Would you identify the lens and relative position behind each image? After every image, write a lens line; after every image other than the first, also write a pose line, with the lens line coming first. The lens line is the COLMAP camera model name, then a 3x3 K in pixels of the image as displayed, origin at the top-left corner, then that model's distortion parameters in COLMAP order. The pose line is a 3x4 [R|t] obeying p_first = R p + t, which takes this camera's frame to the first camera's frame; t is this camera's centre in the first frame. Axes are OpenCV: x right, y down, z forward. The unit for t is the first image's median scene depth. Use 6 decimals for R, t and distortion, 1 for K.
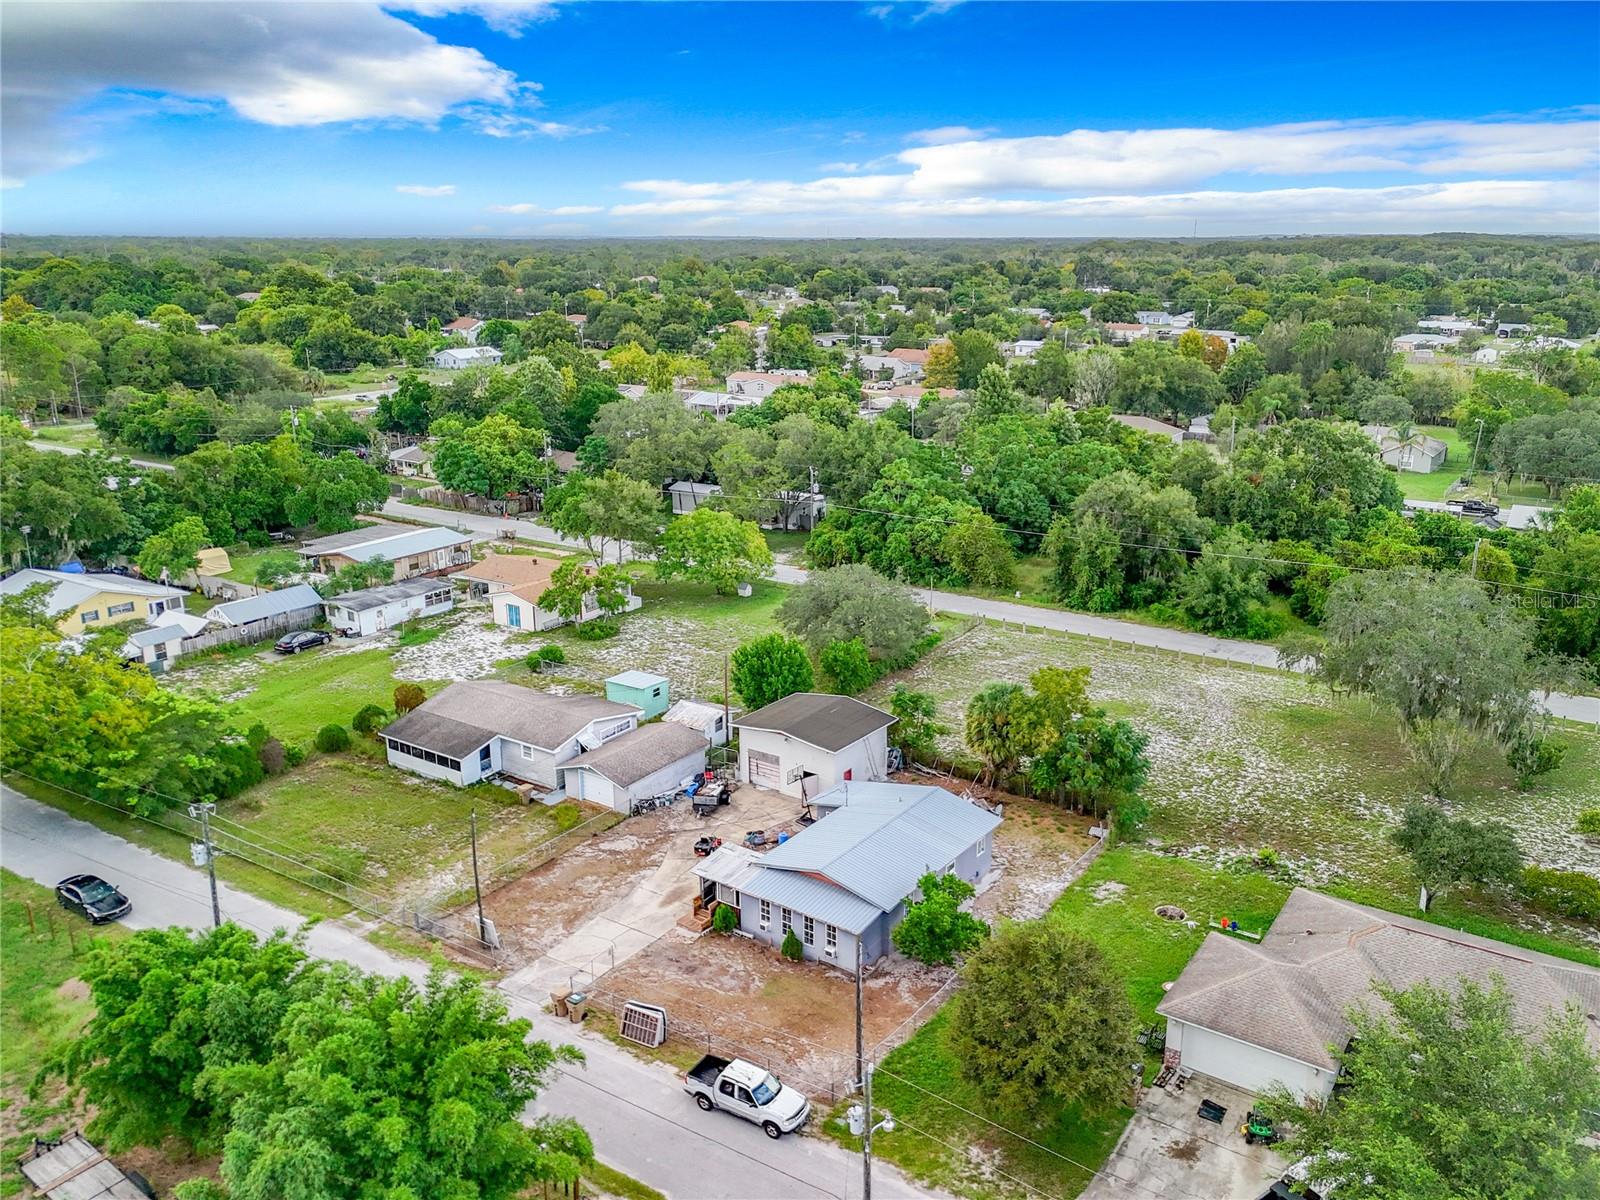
lens RADIAL K [[1217.7, 0, 836.5], [0, 1217.7, 703.3], [0, 0, 1]] dist [0.070067, -0.061654]
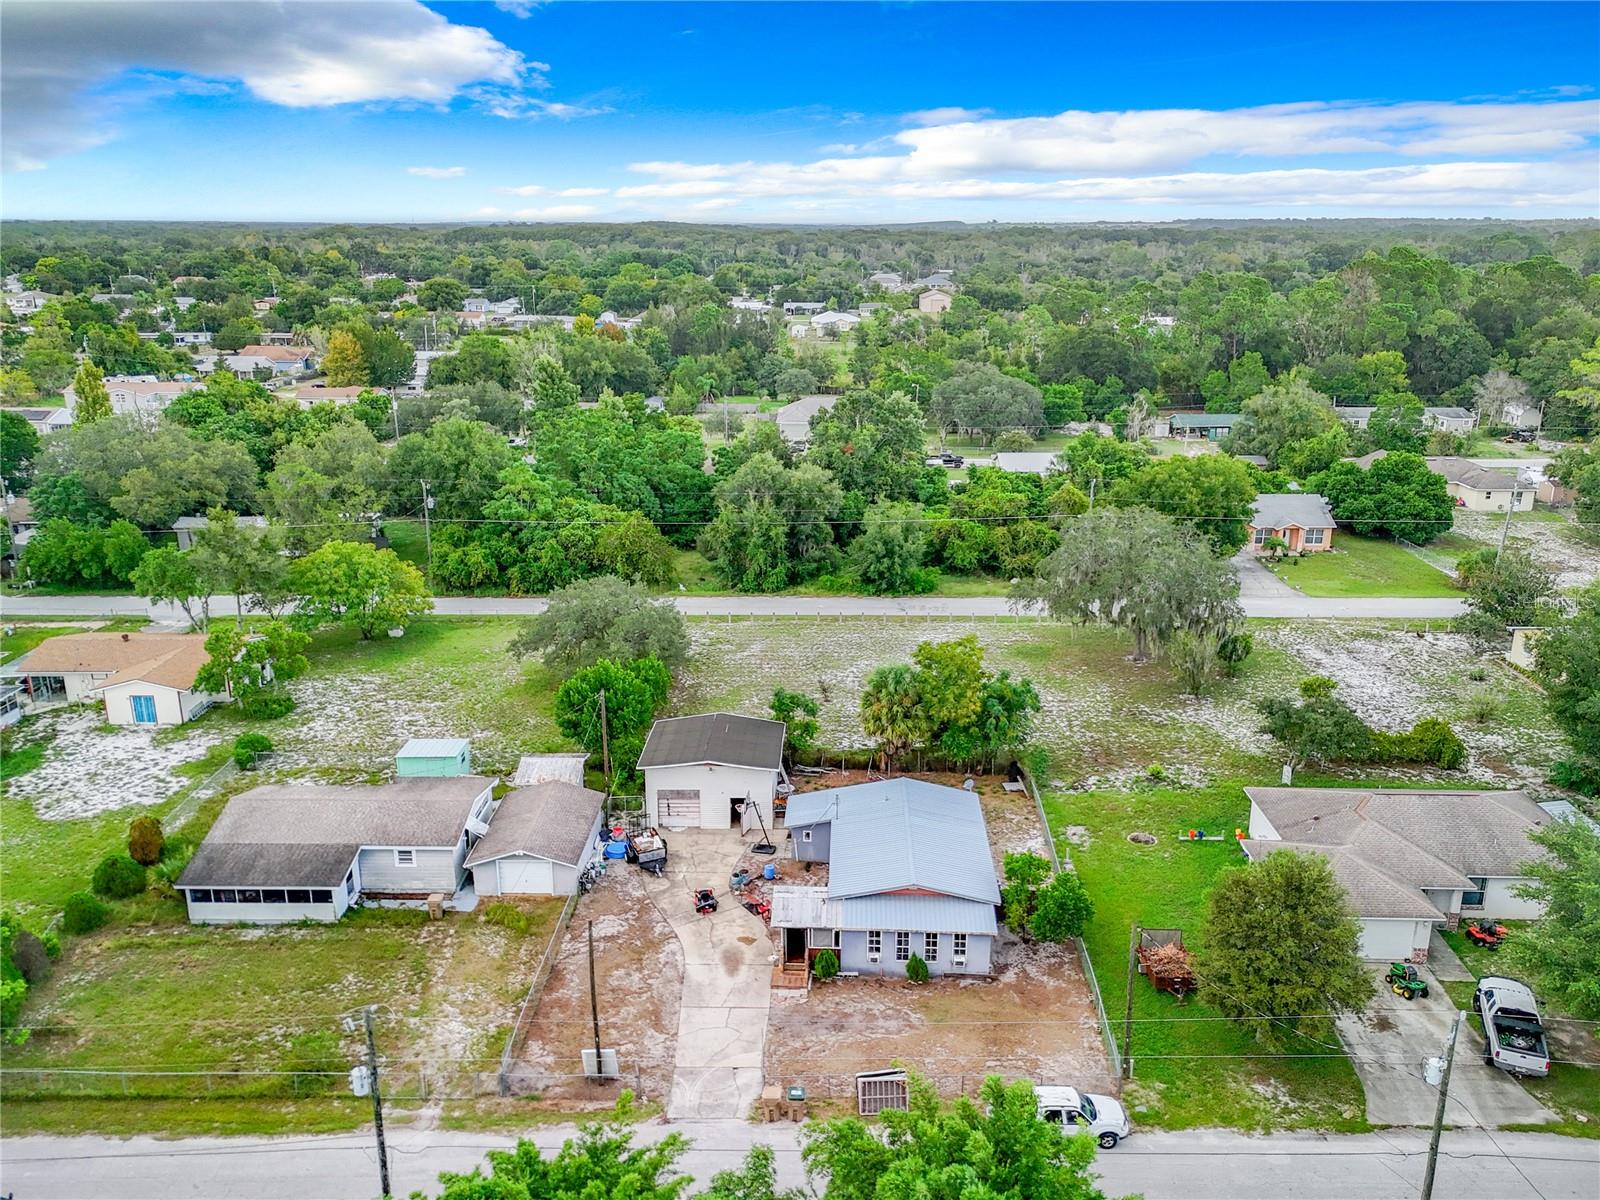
lens RADIAL K [[1217.7, 0, 796.7], [0, 1217.7, 699.5], [0, 0, 1]] dist [0.070067, -0.061654]
pose [[0.848144, -0.194920, 0.492603, -0.427586], [0.191435, 0.979785, 0.058089, -0.062743], [-0.493967, 0.045034, 0.868314, 0.164135]]
